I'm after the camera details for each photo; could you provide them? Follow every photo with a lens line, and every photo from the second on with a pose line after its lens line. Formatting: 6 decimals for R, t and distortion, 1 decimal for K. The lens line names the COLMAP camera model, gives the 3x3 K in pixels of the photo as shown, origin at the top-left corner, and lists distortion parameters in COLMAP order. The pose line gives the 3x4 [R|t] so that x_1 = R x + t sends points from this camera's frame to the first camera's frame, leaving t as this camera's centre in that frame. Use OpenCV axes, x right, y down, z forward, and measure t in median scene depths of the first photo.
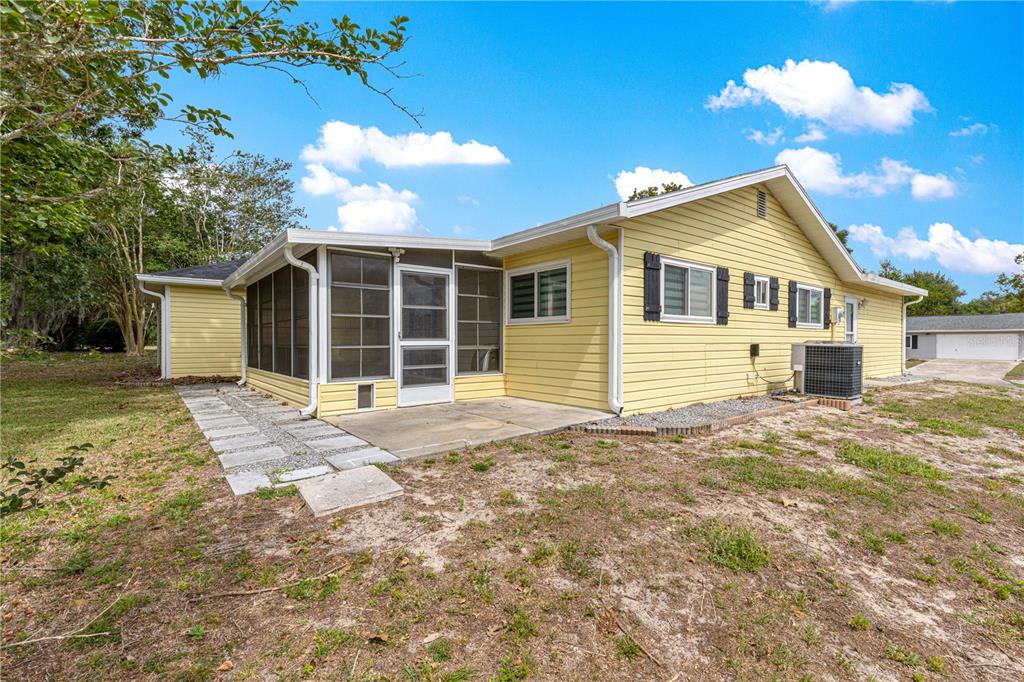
lens RADIAL K [[461.3, 0, 510.3], [0, 461.3, 341.9], [0, 0, 1]] dist [0.004835, -0.000236]
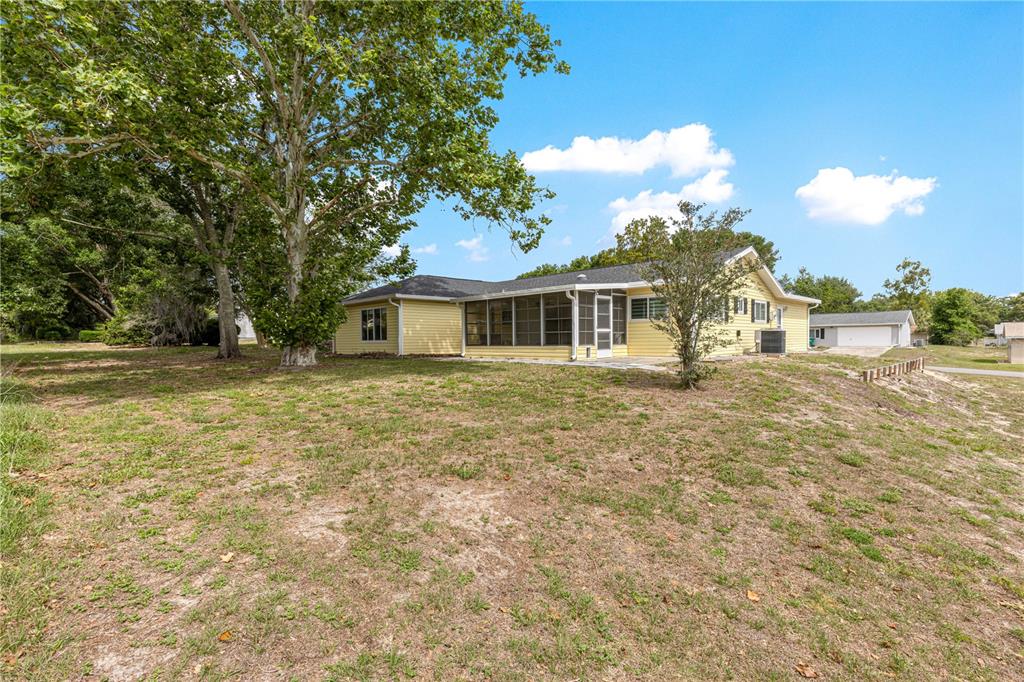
lens RADIAL K [[461.3, 0, 513.4], [0, 461.3, 341.3], [0, 0, 1]] dist [0.004835, -0.000236]
pose [[0.992898, -0.011086, 0.118452, -0.748026], [0.010605, 0.999933, 0.004692, 0.034795], [-0.118496, -0.003403, 0.992949, -0.981507]]
